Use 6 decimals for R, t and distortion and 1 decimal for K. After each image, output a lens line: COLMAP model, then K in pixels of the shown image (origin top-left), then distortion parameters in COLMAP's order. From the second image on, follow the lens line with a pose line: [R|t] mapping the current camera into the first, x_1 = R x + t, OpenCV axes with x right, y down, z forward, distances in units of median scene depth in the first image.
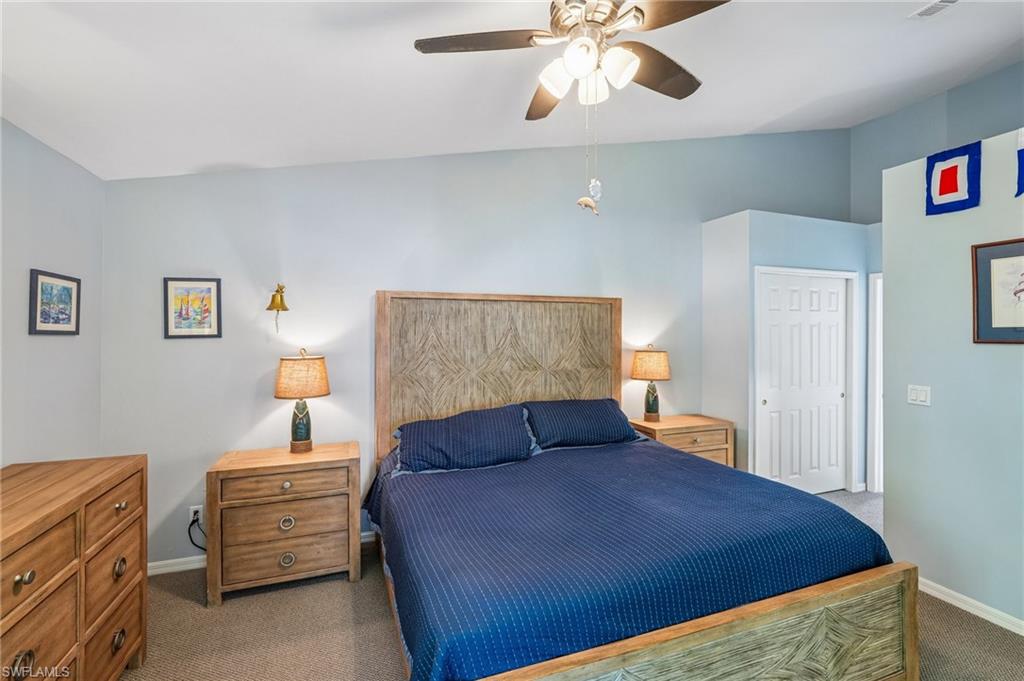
lens RADIAL K [[452.4, 0, 512.2], [0, 452.4, 331.5], [0, 0, 1]] dist [-0.015235, 0.007277]
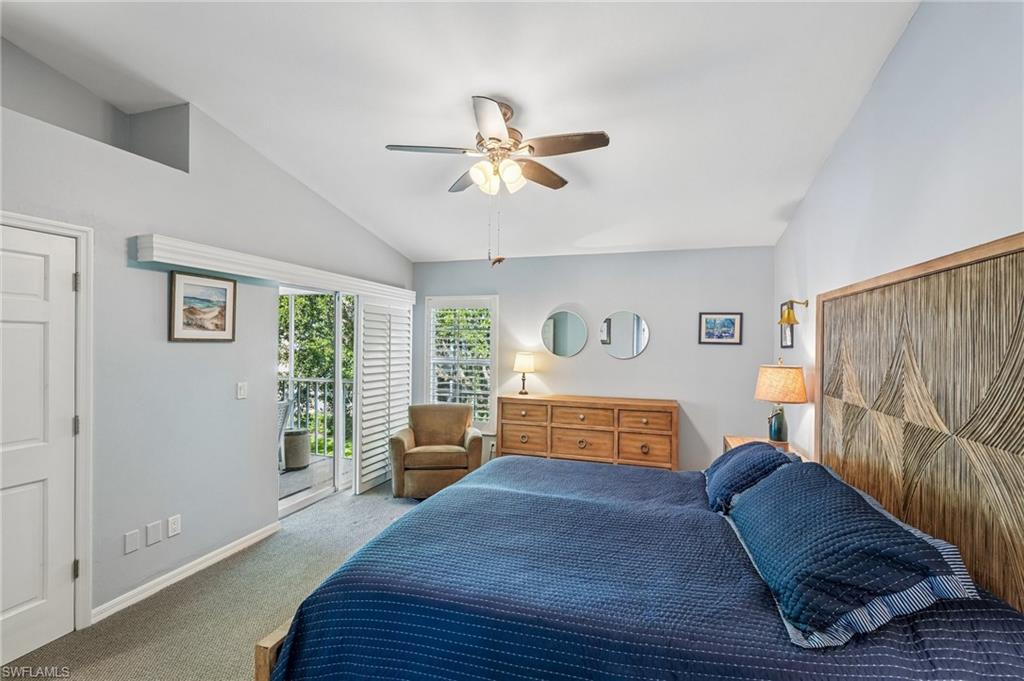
lens RADIAL K [[452.4, 0, 518.1], [0, 452.4, 341.1], [0, 0, 1]] dist [-0.015235, 0.007277]
pose [[-0.617308, -0.000288, -0.786721, 0.792691], [0.007746, 0.999949, -0.006443, -0.000559], [0.786683, -0.010071, -0.617275, 1.161925]]
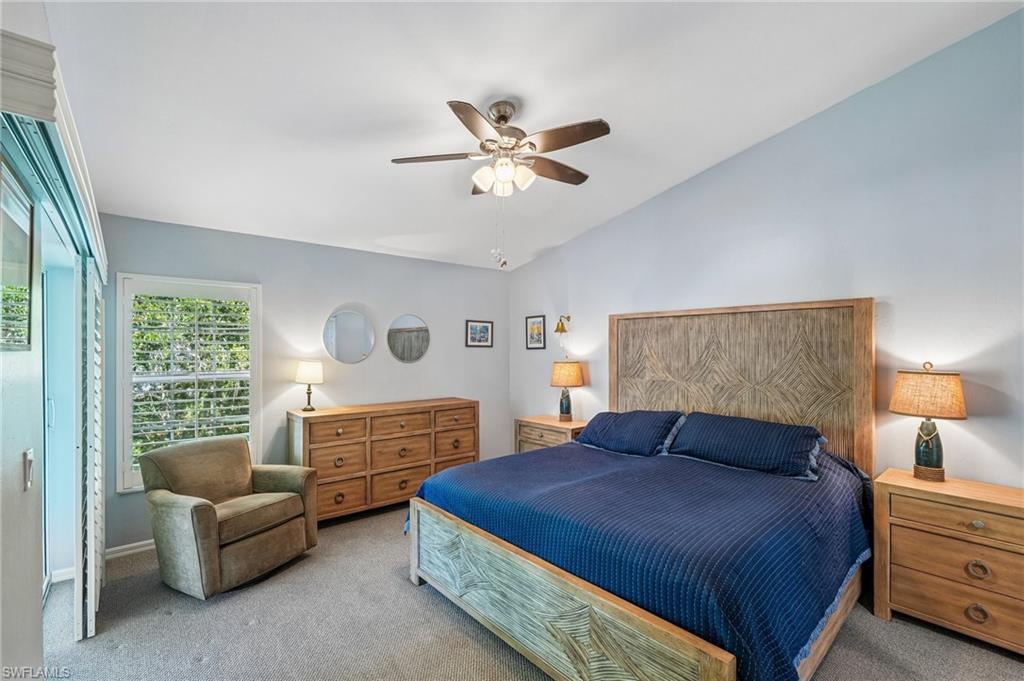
lens RADIAL K [[452.4, 0, 513.8], [0, 452.4, 344.5], [0, 0, 1]] dist [-0.015235, 0.007277]
pose [[0.354544, 0.001562, -0.935038, 0.946009], [0.013161, 0.999891, 0.006660, -0.015159], [0.934947, -0.014667, 0.354485, 0.259657]]
